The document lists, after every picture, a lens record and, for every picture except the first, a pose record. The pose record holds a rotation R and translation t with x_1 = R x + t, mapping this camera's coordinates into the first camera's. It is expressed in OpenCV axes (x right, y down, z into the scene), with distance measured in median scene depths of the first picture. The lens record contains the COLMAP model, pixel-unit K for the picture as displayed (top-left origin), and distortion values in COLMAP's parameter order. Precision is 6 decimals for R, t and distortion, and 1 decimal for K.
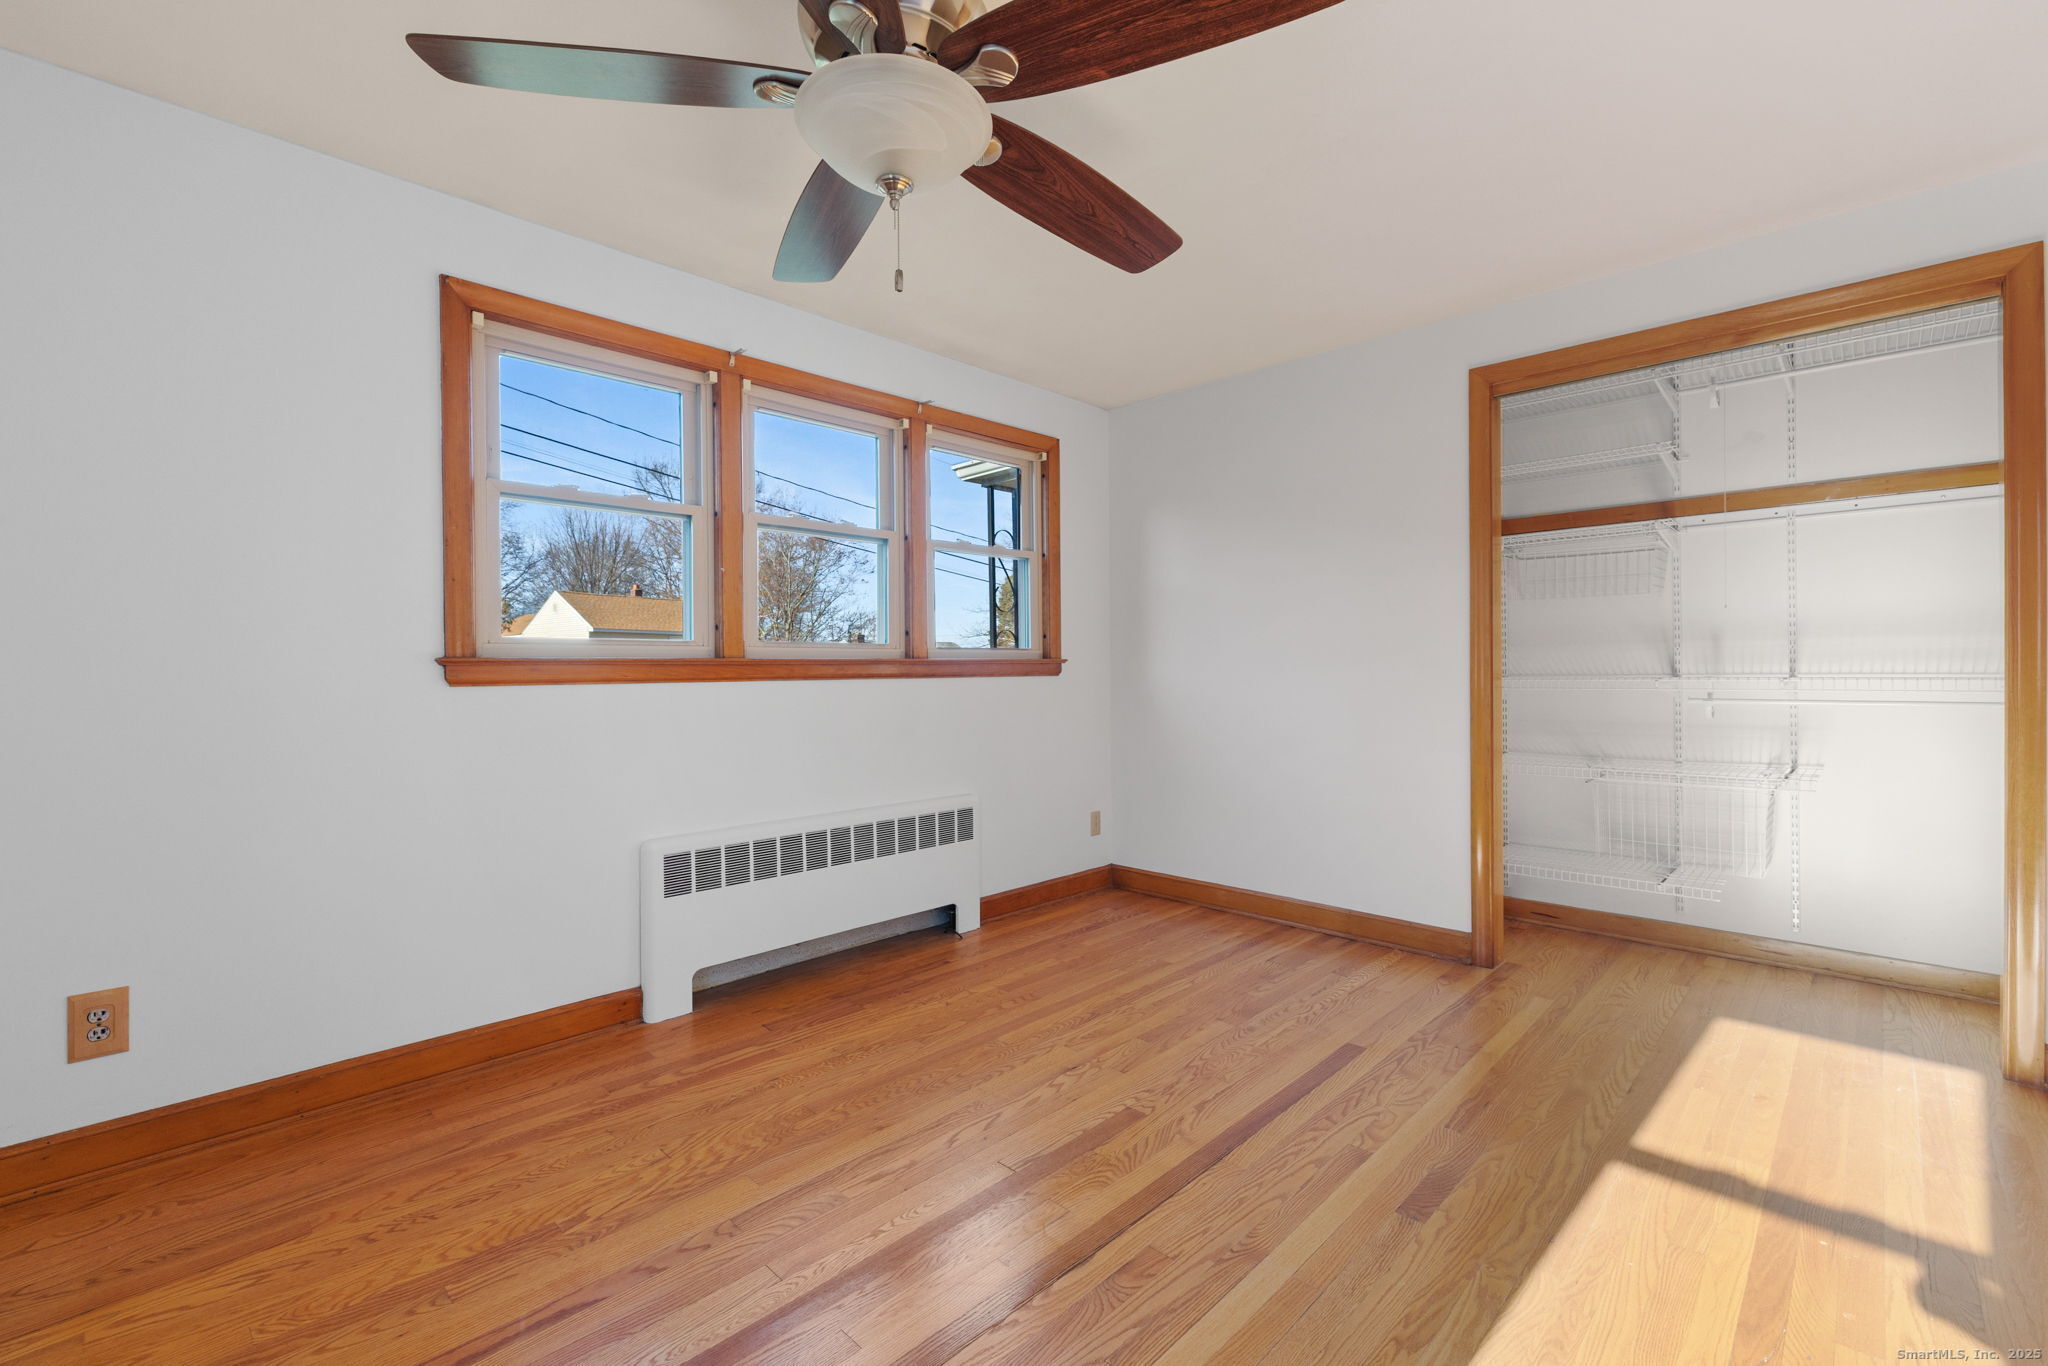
lens RADIAL K [[877.6, 0, 1020.6], [0, 877.6, 677.8], [0, 0, 1]] dist [-0.000779, -0.000005]
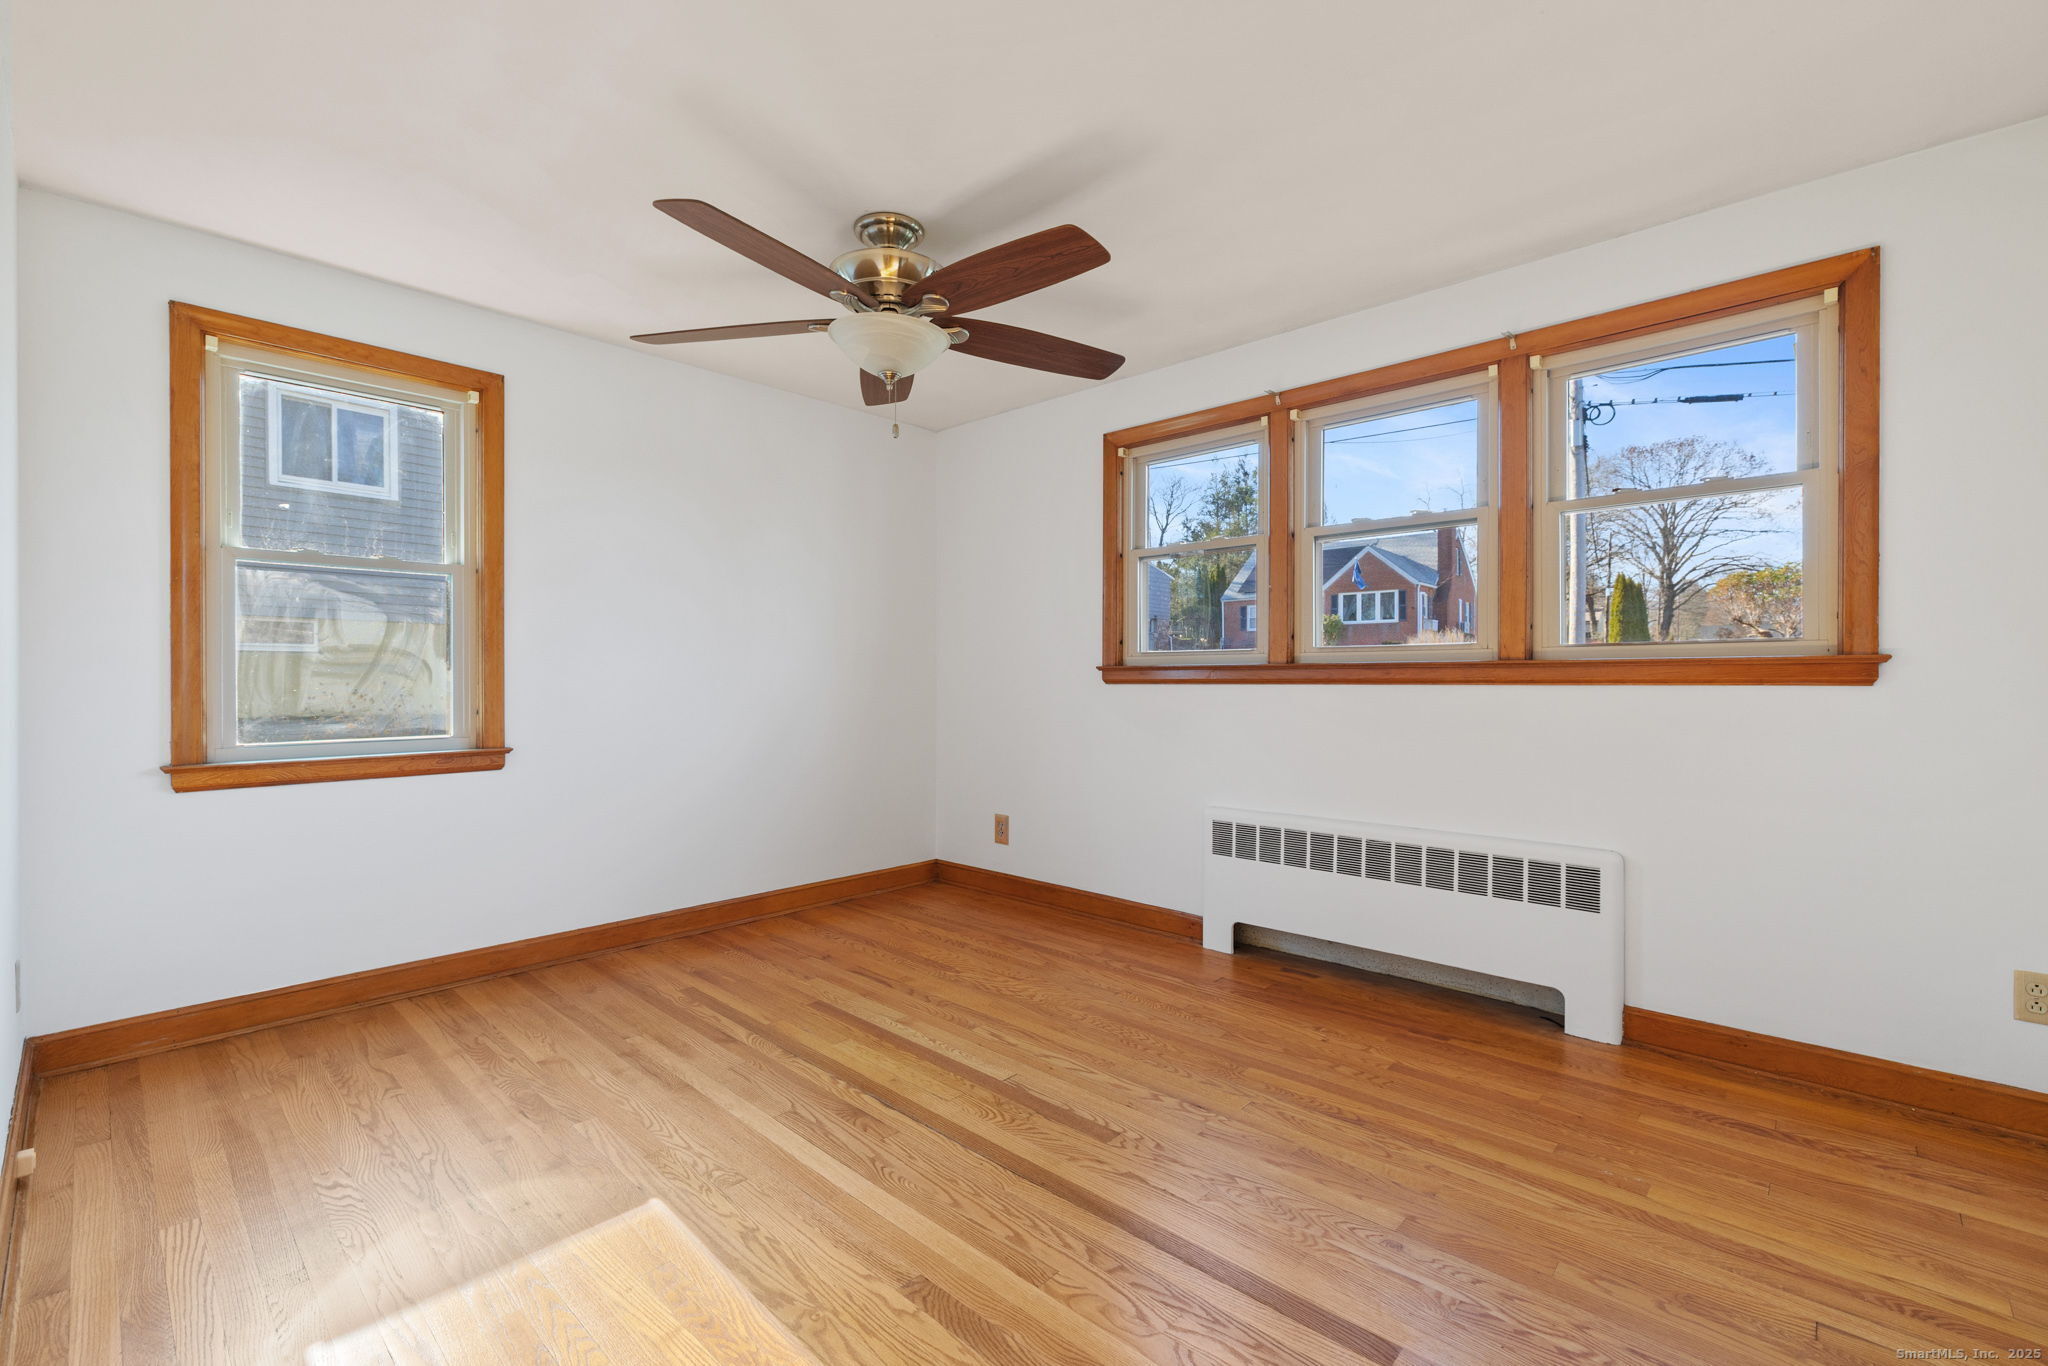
lens RADIAL K [[877.6, 0, 1020.6], [0, 877.6, 677.8], [0, 0, 1]] dist [-0.000779, -0.000005]
pose [[0.021889, 0.004857, -0.999749, 0.855482], [-0.006521, 0.999968, 0.004715, -0.006977], [0.999739, 0.006416, 0.021920, 0.694229]]
